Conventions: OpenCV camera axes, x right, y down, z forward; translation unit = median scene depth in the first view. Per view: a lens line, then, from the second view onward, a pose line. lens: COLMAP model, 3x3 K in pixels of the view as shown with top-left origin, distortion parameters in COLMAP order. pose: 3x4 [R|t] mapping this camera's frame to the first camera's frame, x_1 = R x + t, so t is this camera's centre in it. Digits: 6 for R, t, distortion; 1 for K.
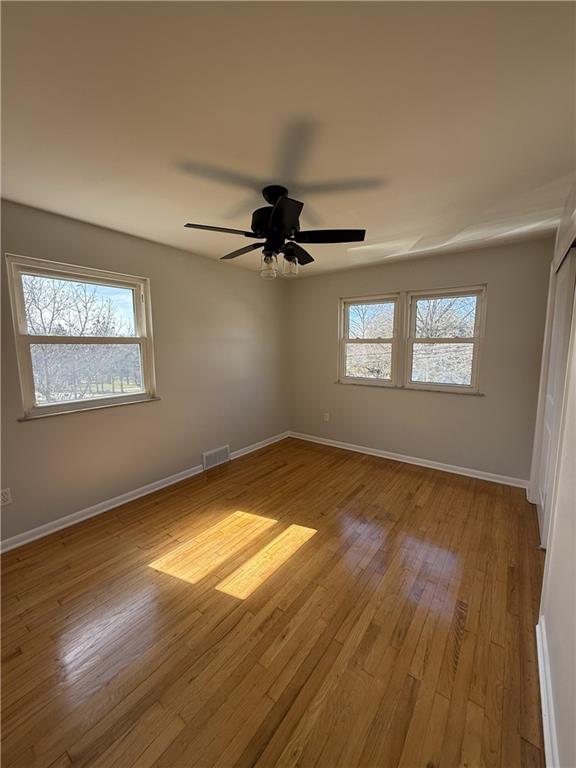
lens RADIAL K [[304.2, 0, 288.0], [0, 304.2, 384.0], [0, 0, 1]] dist [-0.000655, -0.000040]
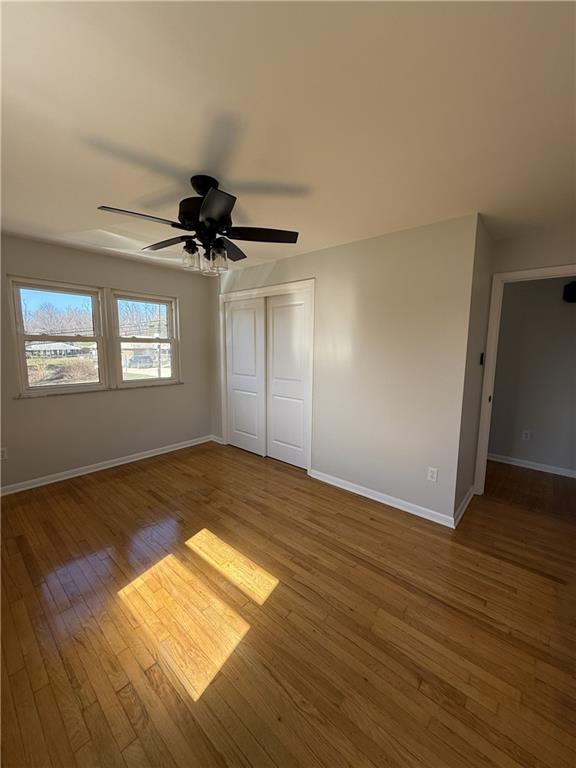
lens RADIAL K [[304.2, 0, 288.0], [0, 304.2, 384.0], [0, 0, 1]] dist [-0.000655, -0.000040]
pose [[0.087589, -0.125793, 0.988182, -0.714889], [0.116985, 0.986430, 0.115201, -0.066932], [-0.989264, 0.105513, 0.101116, 0.498191]]
